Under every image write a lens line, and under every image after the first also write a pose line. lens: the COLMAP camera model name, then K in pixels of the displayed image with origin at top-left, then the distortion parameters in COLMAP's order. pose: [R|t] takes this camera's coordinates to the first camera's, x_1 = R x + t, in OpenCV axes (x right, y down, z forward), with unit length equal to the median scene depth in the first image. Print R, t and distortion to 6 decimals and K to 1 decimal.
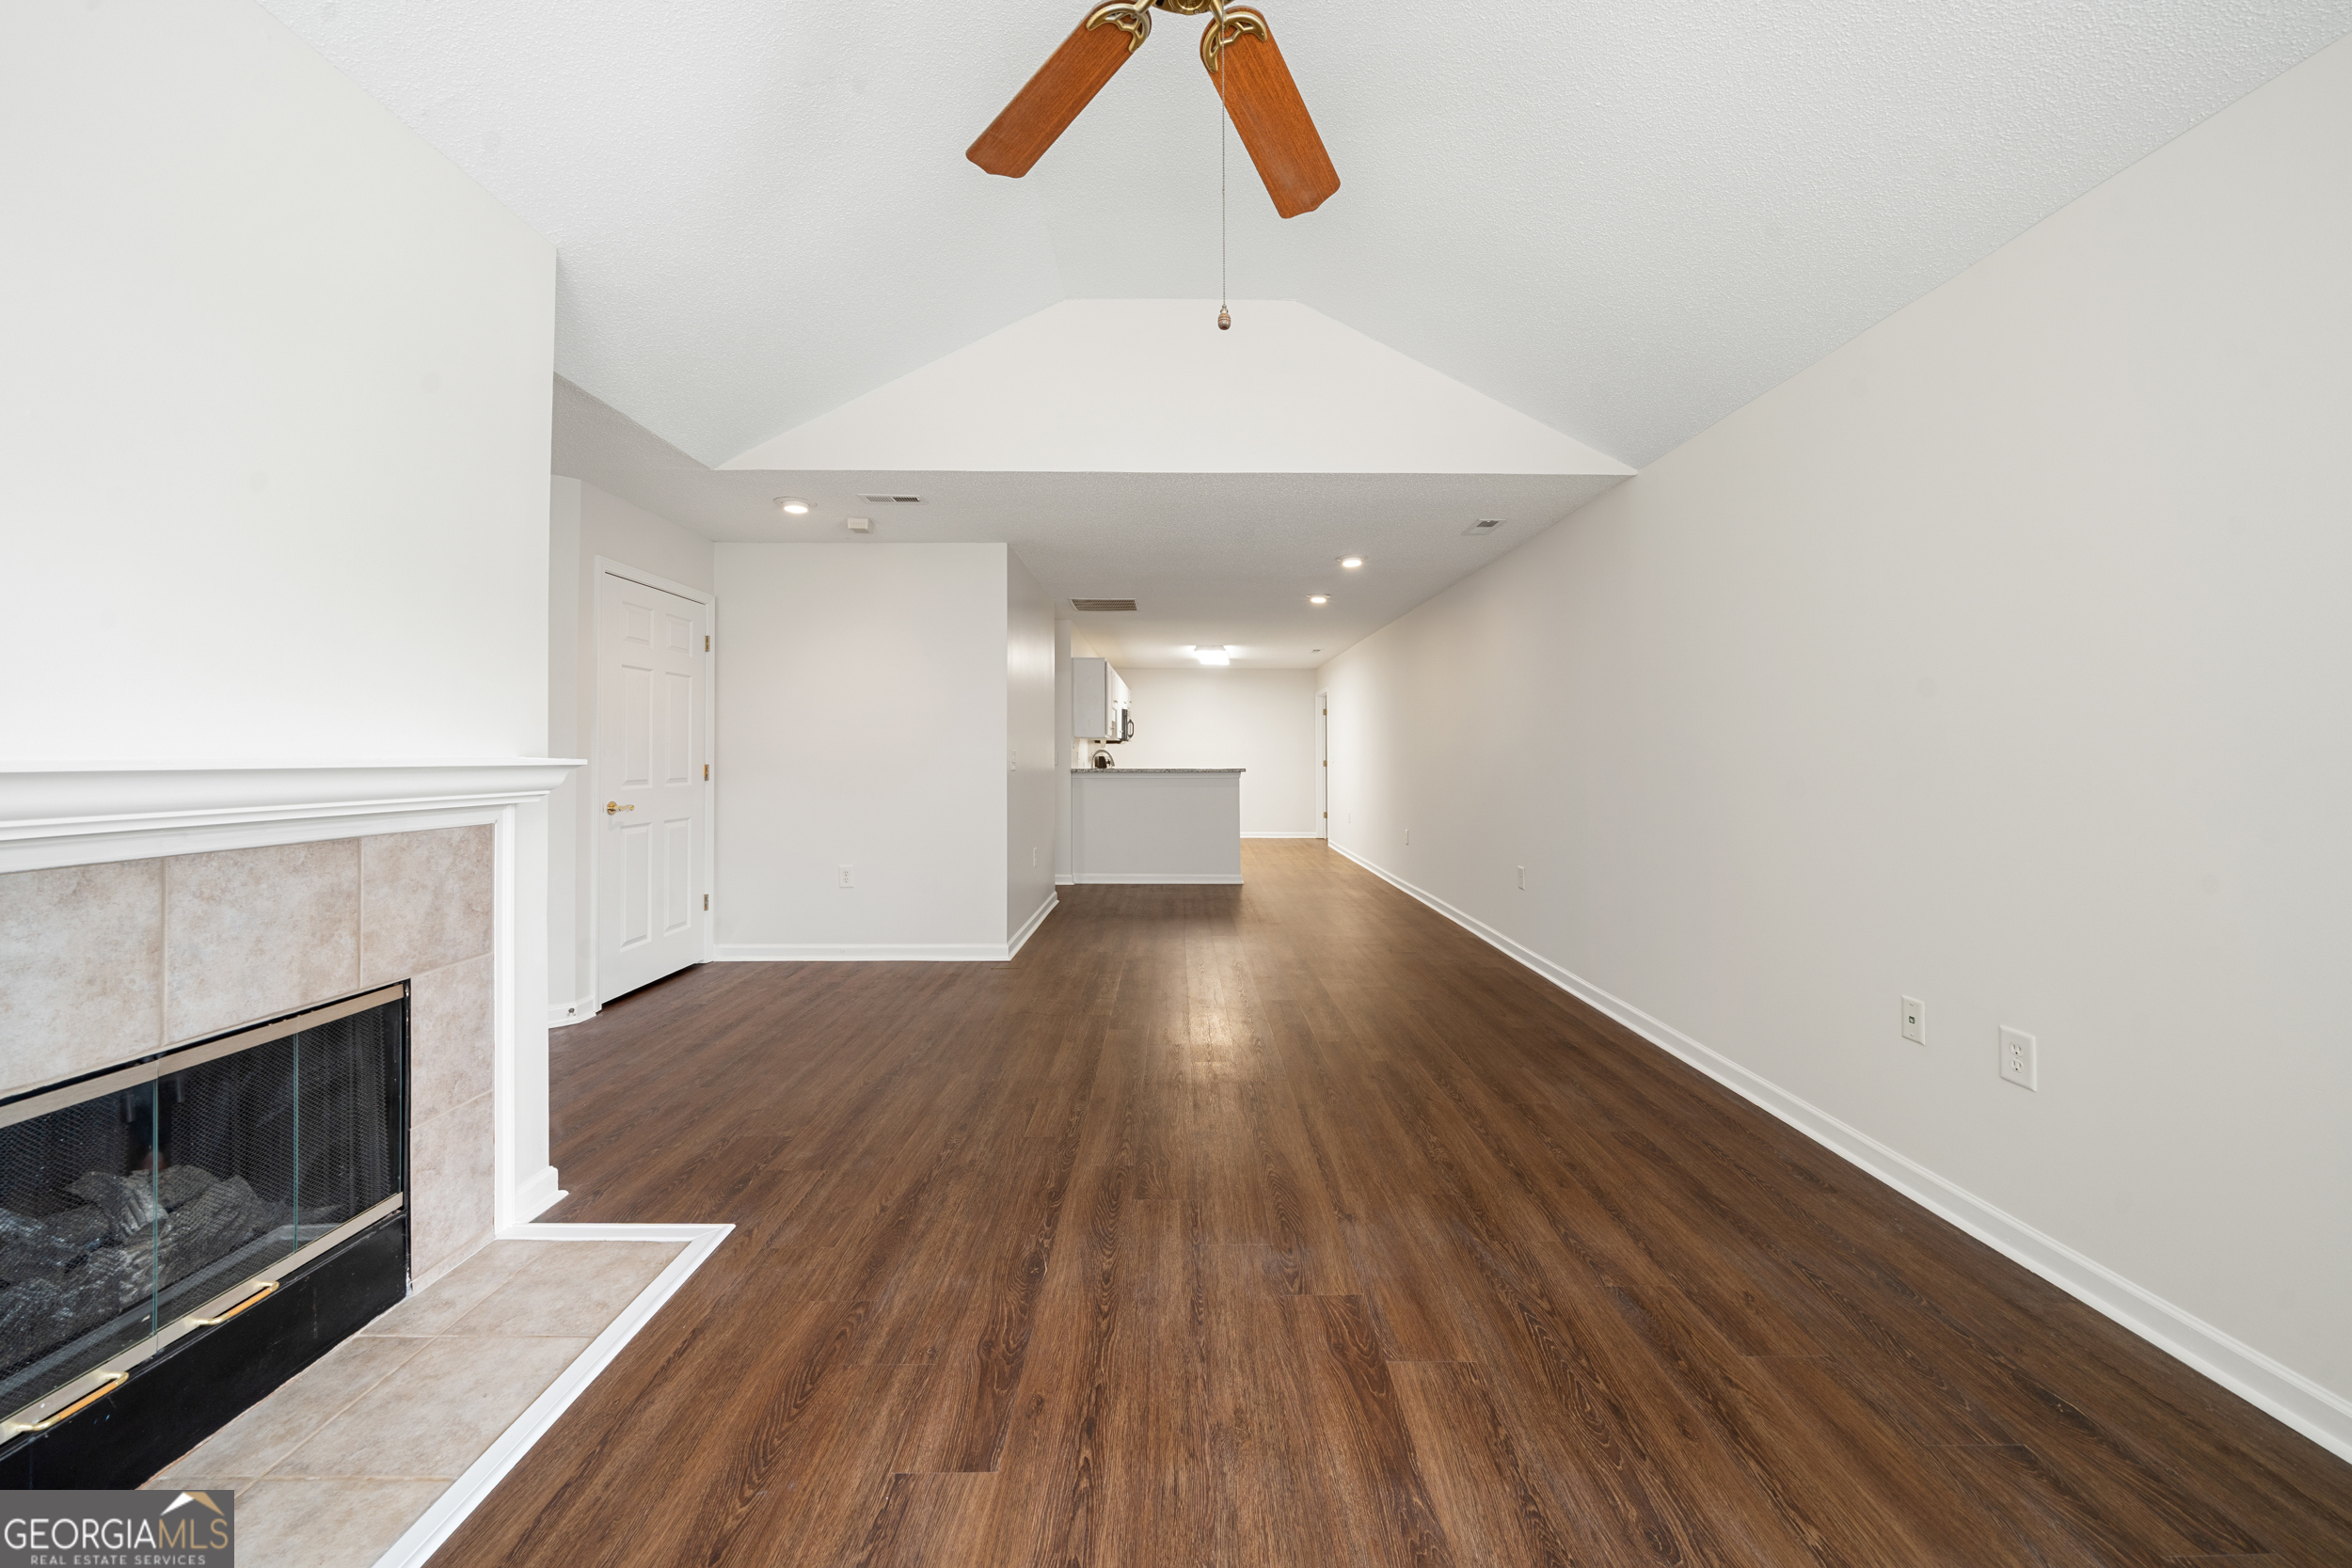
lens RADIAL K [[857.2, 0, 1180.6], [0, 857.2, 747.9], [0, 0, 1]] dist [-0.001804, -0.000290]
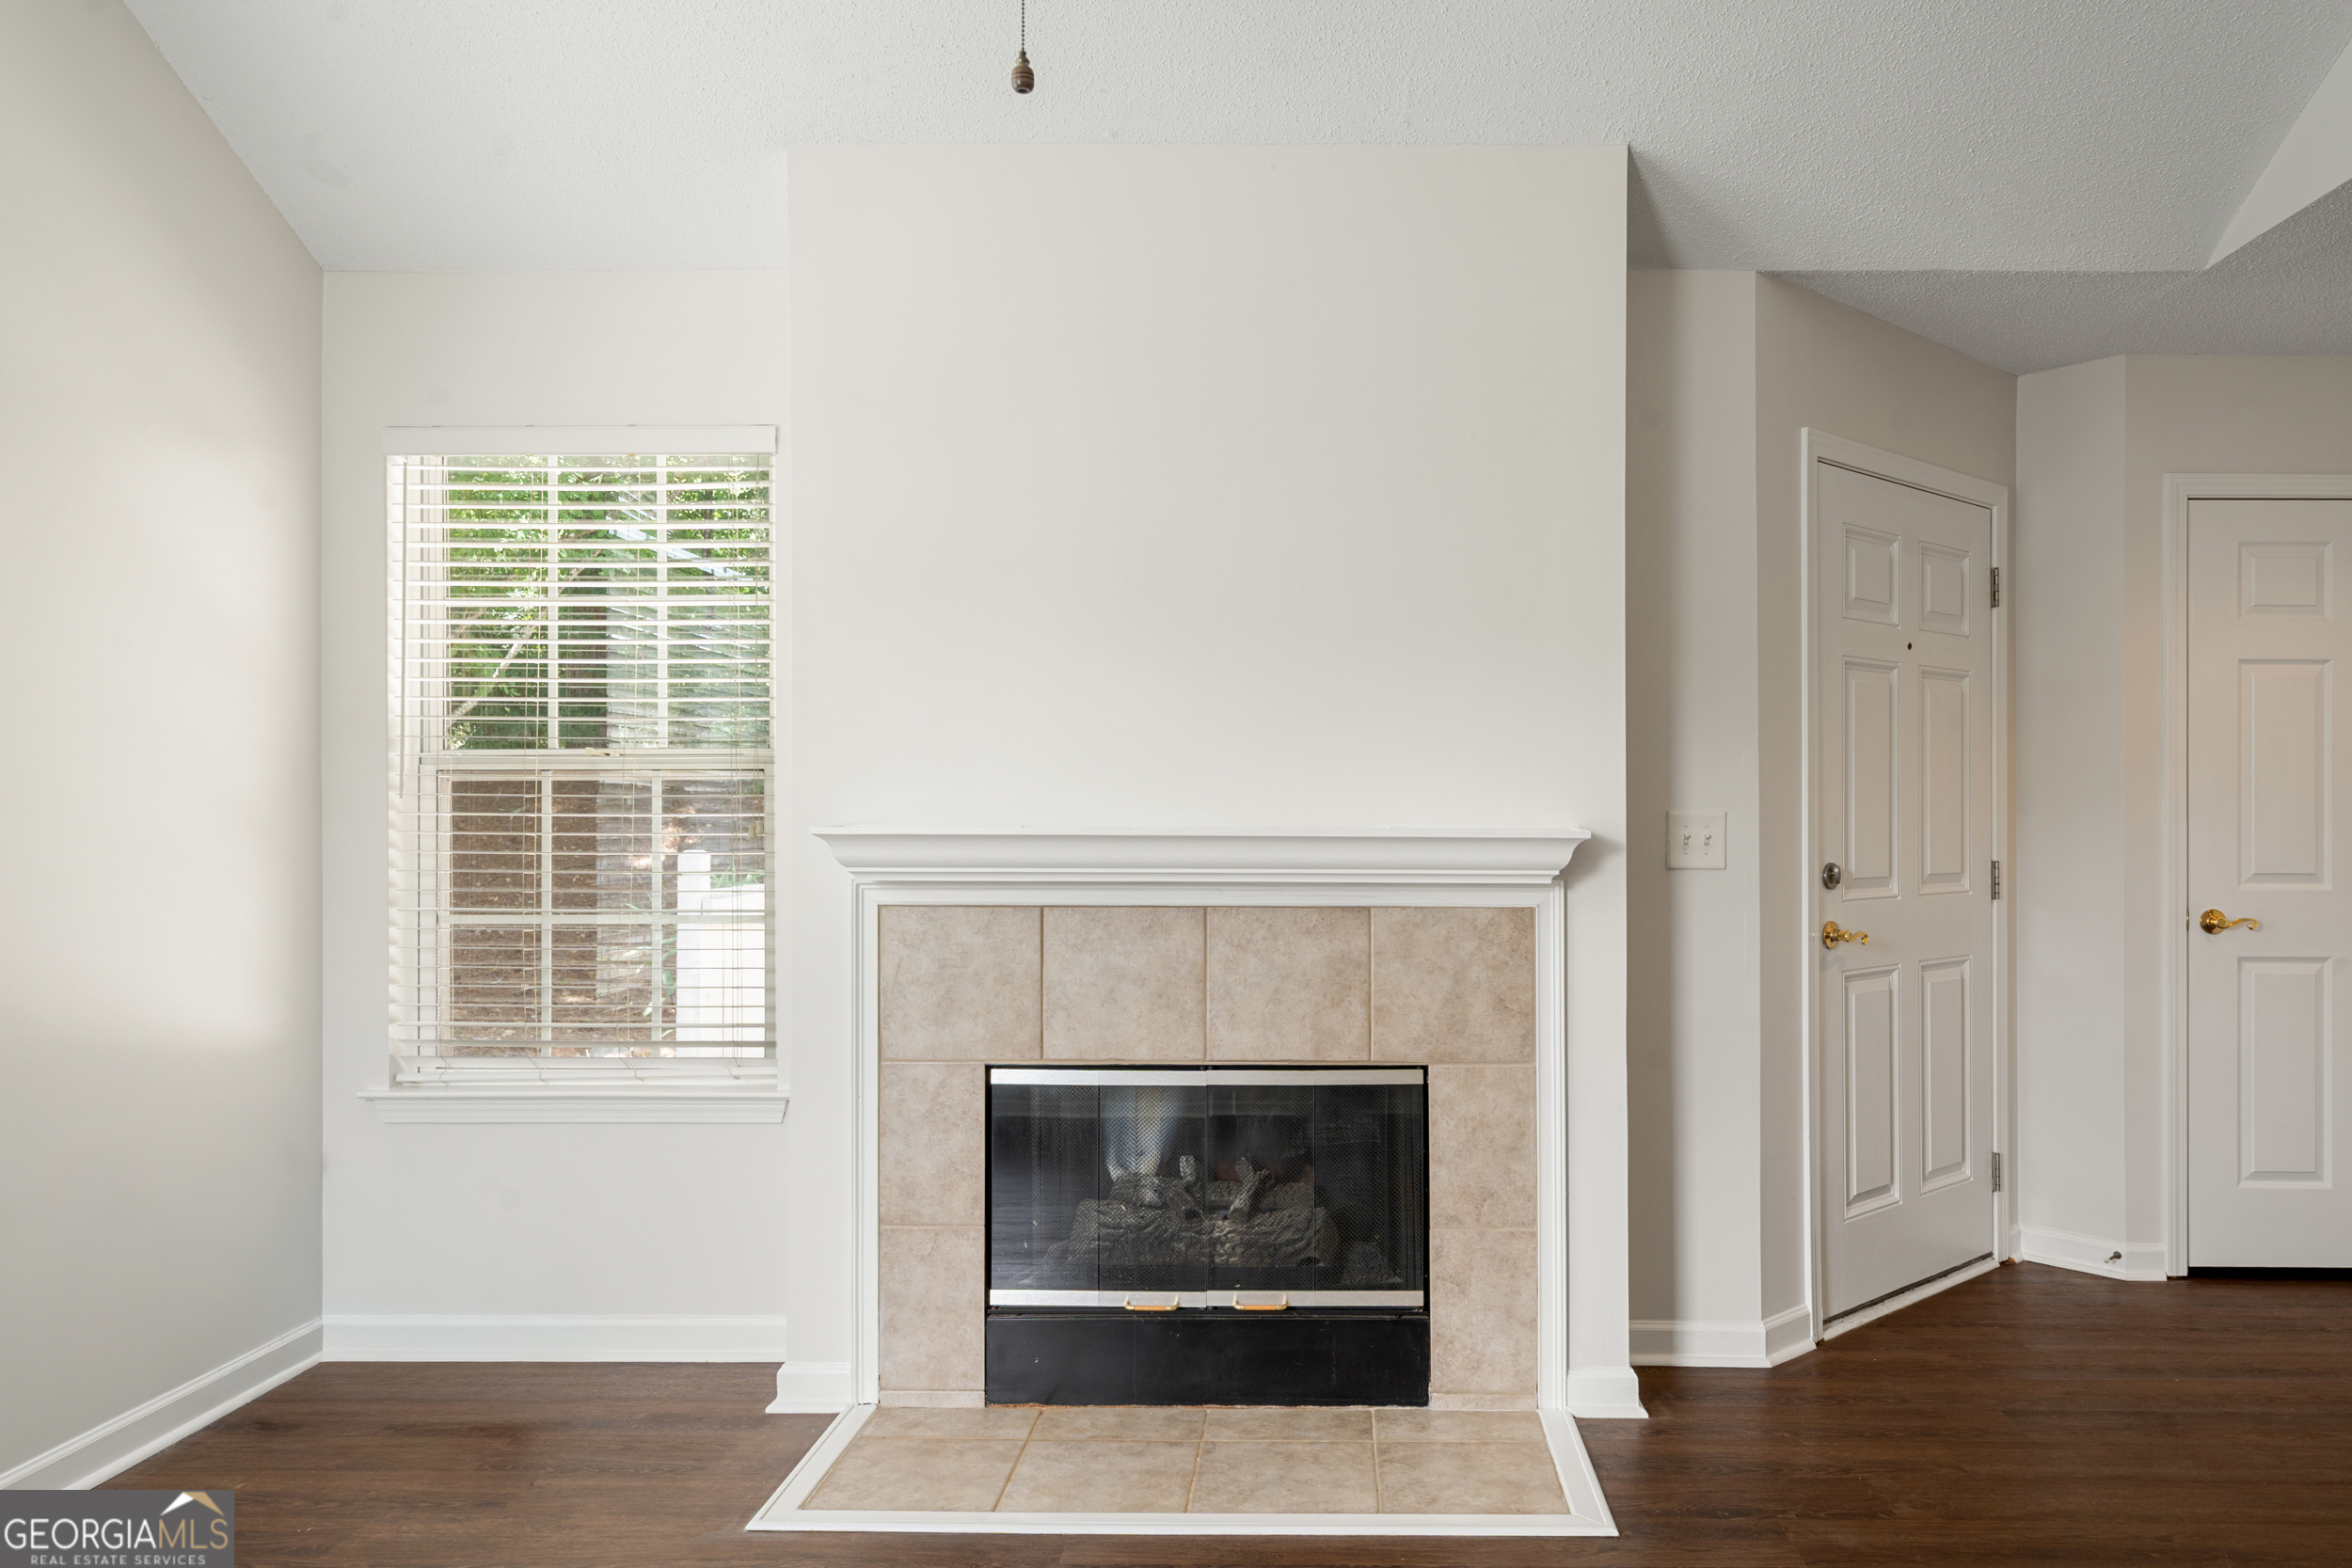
lens RADIAL K [[1625.3, 0, 1266.9], [0, 1625.3, 841.6], [0, 0, 1]] dist [0.003638, 0.002361]
pose [[-0.047795, 0.014500, -0.998752, 0.832016], [0.004920, 0.999886, 0.014281, 0.001290], [0.998845, -0.004232, -0.047861, 0.881727]]
